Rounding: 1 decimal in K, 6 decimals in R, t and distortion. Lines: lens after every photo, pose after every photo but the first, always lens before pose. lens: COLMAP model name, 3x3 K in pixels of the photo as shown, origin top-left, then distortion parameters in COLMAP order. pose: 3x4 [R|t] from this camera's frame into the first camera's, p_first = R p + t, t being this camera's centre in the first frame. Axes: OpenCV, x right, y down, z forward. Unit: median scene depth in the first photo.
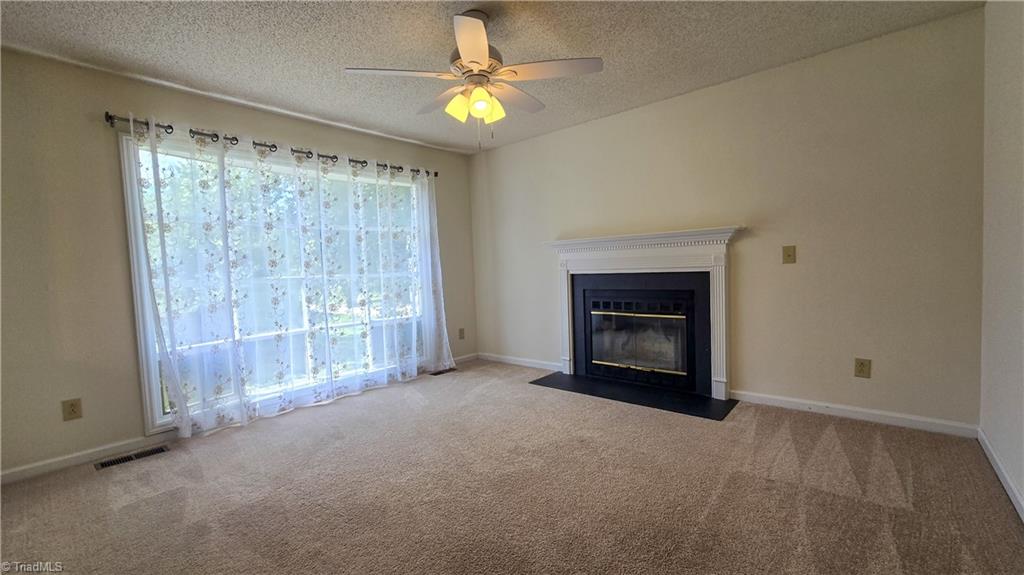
lens RADIAL K [[421.0, 0, 509.7], [0, 421.0, 288.6], [0, 0, 1]] dist [-0.003988, -0.000307]
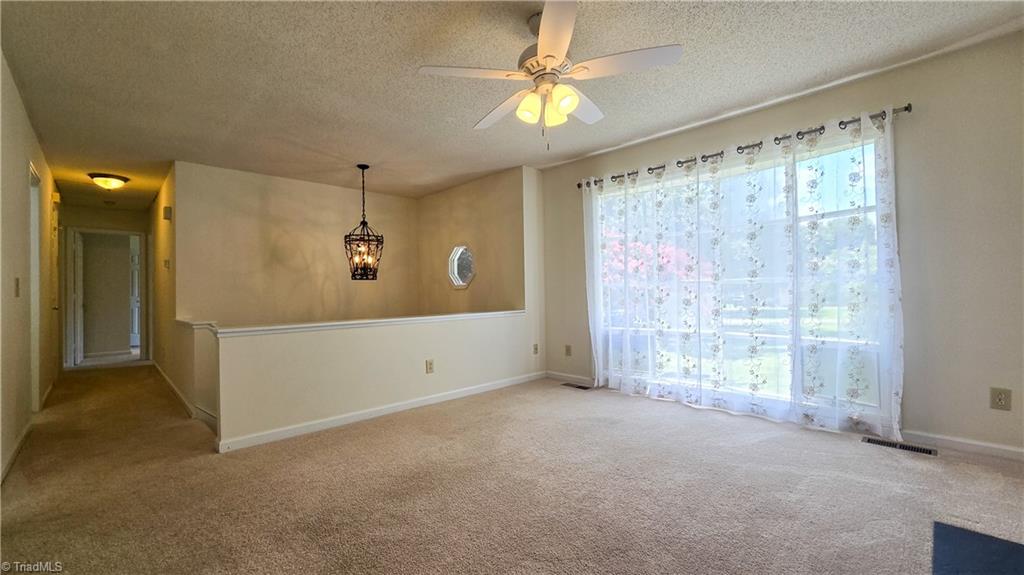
lens RADIAL K [[421.0, 0, 509.6], [0, 421.0, 284.4], [0, 0, 1]] dist [-0.003988, -0.000307]
pose [[-0.086935, 0.034679, -0.995610, 0.561198], [-0.022801, 0.999063, 0.036790, -0.043402], [0.995953, 0.025900, -0.086063, 0.613035]]
